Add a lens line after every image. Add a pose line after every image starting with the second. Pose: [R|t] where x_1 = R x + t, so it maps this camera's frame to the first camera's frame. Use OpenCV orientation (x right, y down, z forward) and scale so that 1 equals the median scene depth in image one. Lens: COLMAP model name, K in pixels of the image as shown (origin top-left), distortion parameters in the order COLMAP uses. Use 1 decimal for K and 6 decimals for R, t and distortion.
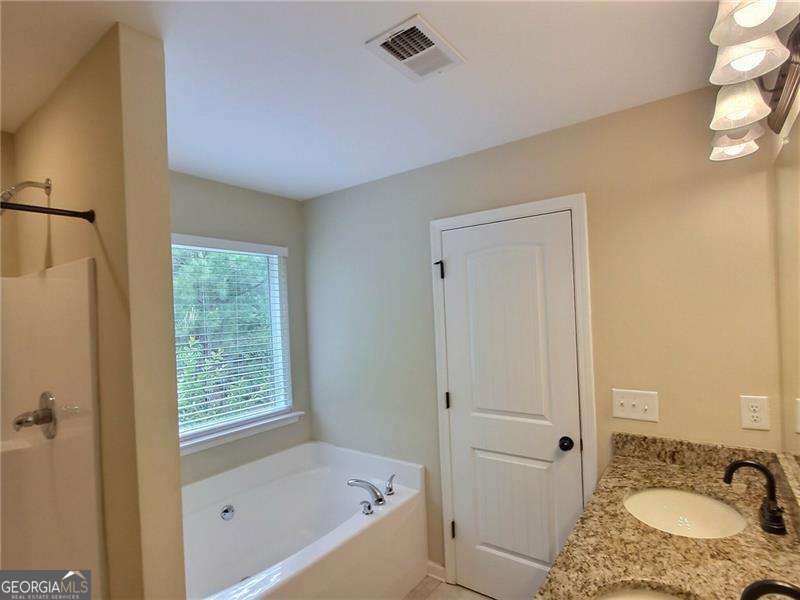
lens RADIAL K [[412.8, 0, 400.0], [0, 412.8, 300.0], [0, 0, 1]] dist [-0.003034, -0.004789]
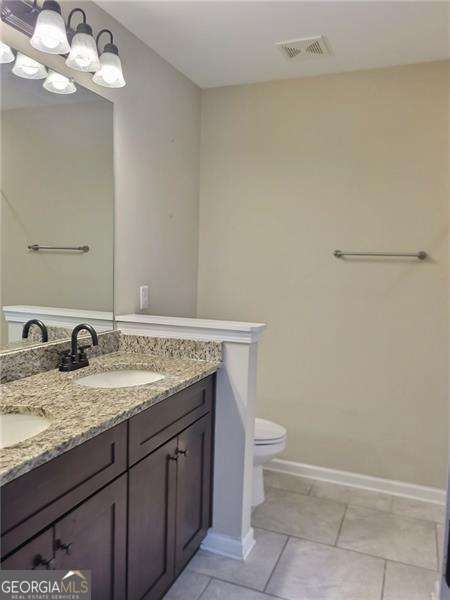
lens RADIAL K [[469.5, 0, 225.0], [0, 469.5, 300.0], [0, 0, 1]] dist [0.112539, -0.002273]
pose [[-0.965308, 0.035023, -0.258753, 0.357087], [0.016645, 0.997202, 0.072877, 0.154787], [0.260582, 0.066042, -0.963190, 1.564584]]
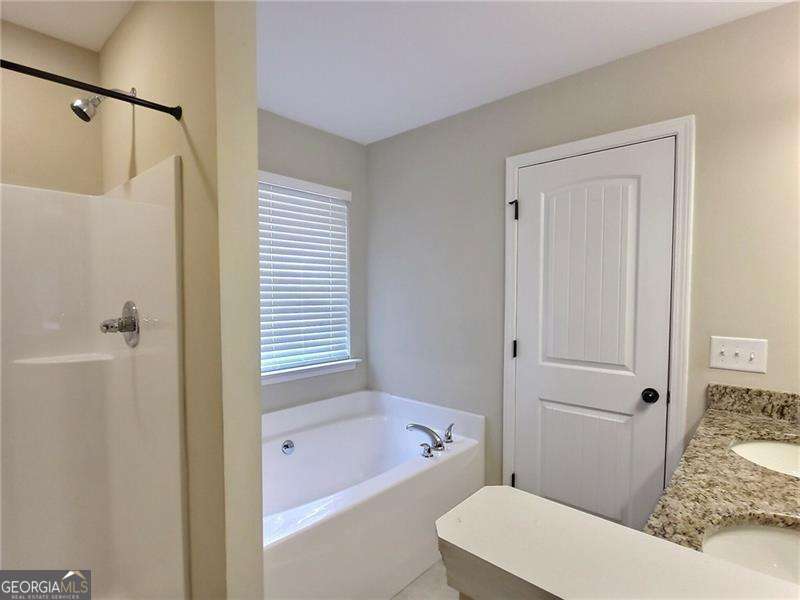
lens RADIAL K [[412.8, 0, 400.0], [0, 412.8, 300.0], [0, 0, 1]] dist [-0.003034, -0.004789]
pose [[0.994096, 0.044543, -0.098943, -0.080910], [-0.039375, 0.997787, 0.053583, 0.122593], [0.101111, -0.049371, 0.993649, 0.043597]]
